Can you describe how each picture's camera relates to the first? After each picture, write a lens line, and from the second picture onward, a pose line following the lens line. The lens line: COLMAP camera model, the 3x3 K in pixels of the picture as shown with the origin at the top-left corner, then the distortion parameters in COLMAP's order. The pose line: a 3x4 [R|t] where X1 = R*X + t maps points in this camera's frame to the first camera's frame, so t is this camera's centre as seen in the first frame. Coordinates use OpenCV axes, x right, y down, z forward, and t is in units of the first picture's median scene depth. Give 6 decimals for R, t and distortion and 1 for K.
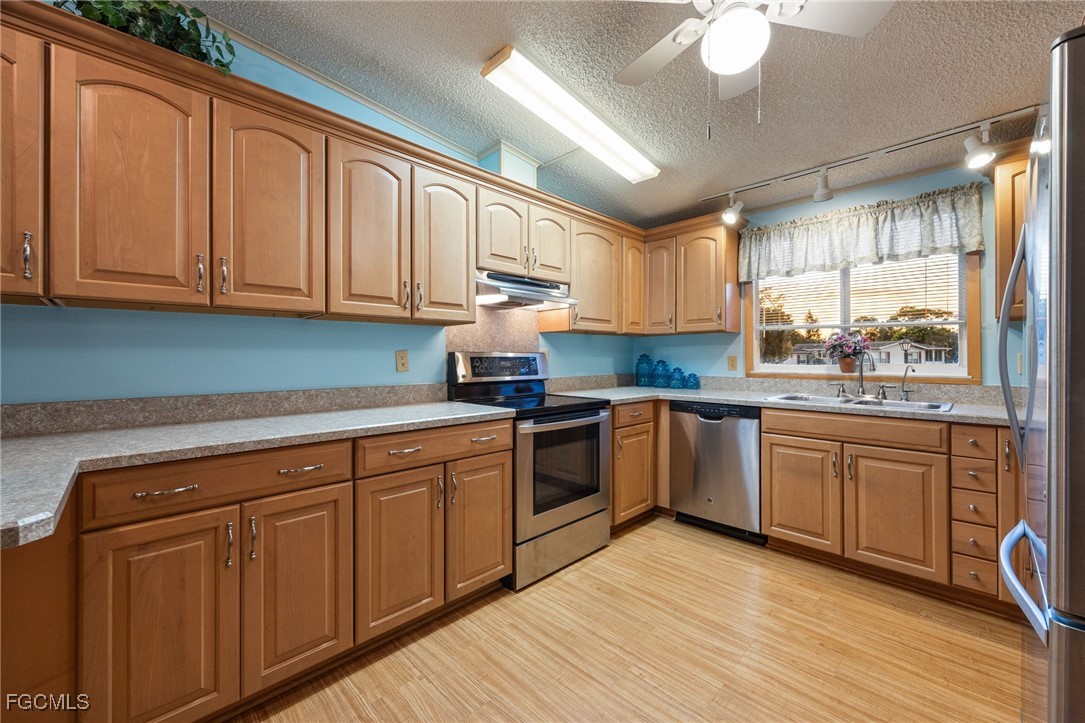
lens RADIAL K [[439.8, 0, 545.4], [0, 439.8, 357.1], [0, 0, 1]] dist [0.001951, 0.000308]
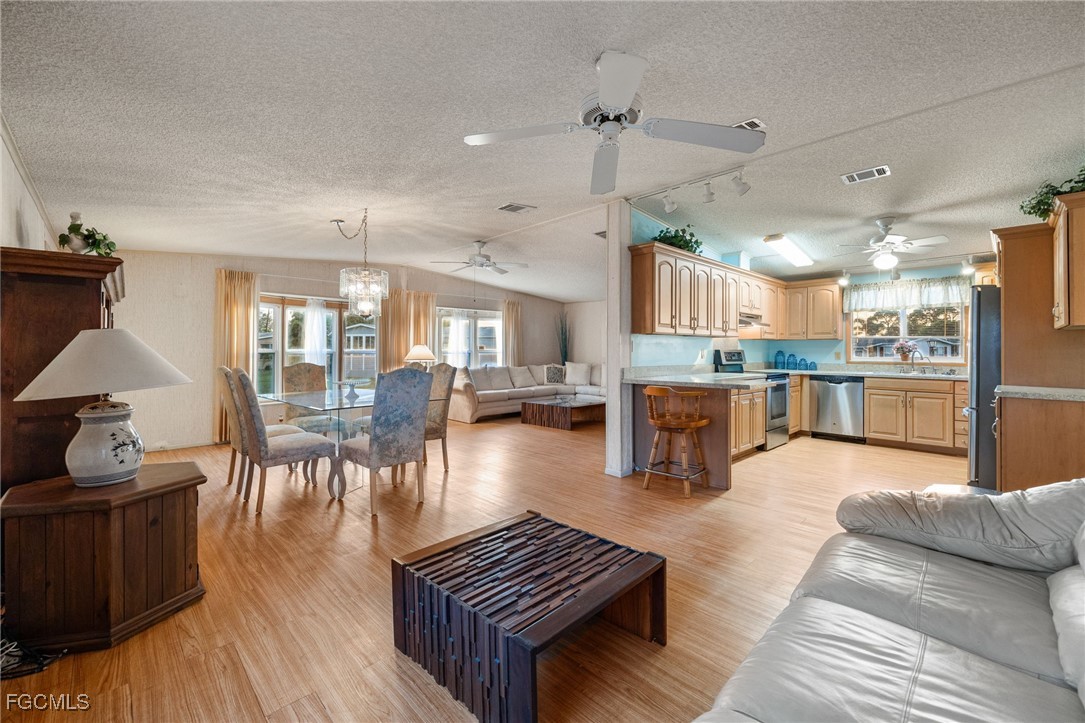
lens RADIAL K [[439.8, 0, 543.9], [0, 439.8, 349.7], [0, 0, 1]] dist [0.001951, 0.000308]
pose [[0.999393, 0.005667, -0.034385, -0.873321], [-0.005672, 0.999984, -0.000047, -0.006159], [0.034385, 0.000242, 0.999409, -1.043756]]
